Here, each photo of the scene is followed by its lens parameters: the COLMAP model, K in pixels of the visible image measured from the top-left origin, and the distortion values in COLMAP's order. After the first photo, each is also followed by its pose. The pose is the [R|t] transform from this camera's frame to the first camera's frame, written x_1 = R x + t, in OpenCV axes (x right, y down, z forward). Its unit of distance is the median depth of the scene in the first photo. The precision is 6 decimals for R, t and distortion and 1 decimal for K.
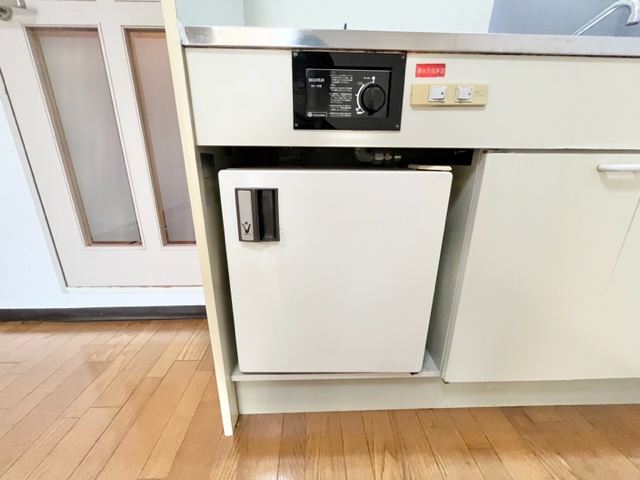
lens RADIAL K [[259.7, 0, 321.2], [0, 259.7, 245.6], [0, 0, 1]] dist [-0.004045, 0.000249]
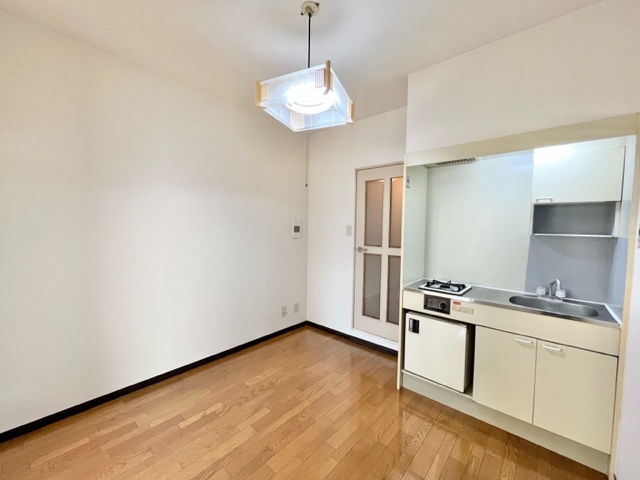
lens RADIAL K [[259.7, 0, 319.7], [0, 259.7, 237.8], [0, 0, 1]] dist [-0.004045, 0.000249]
pose [[0.727374, 0.029845, -0.685592, 1.095938], [-0.222601, 0.955294, -0.194582, -0.239556], [0.649135, 0.294147, 0.701499, -2.470580]]
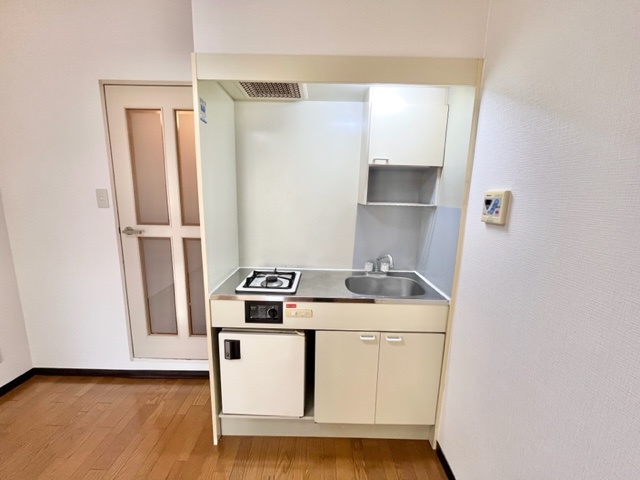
lens RADIAL K [[259.7, 0, 318.1], [0, 259.7, 242.3], [0, 0, 1]] dist [-0.004045, 0.000249]
pose [[0.999004, 0.017677, -0.040980, 0.546292], [-0.023179, 0.990169, -0.137940, -0.648685], [0.038138, 0.138752, 0.989593, -1.315272]]
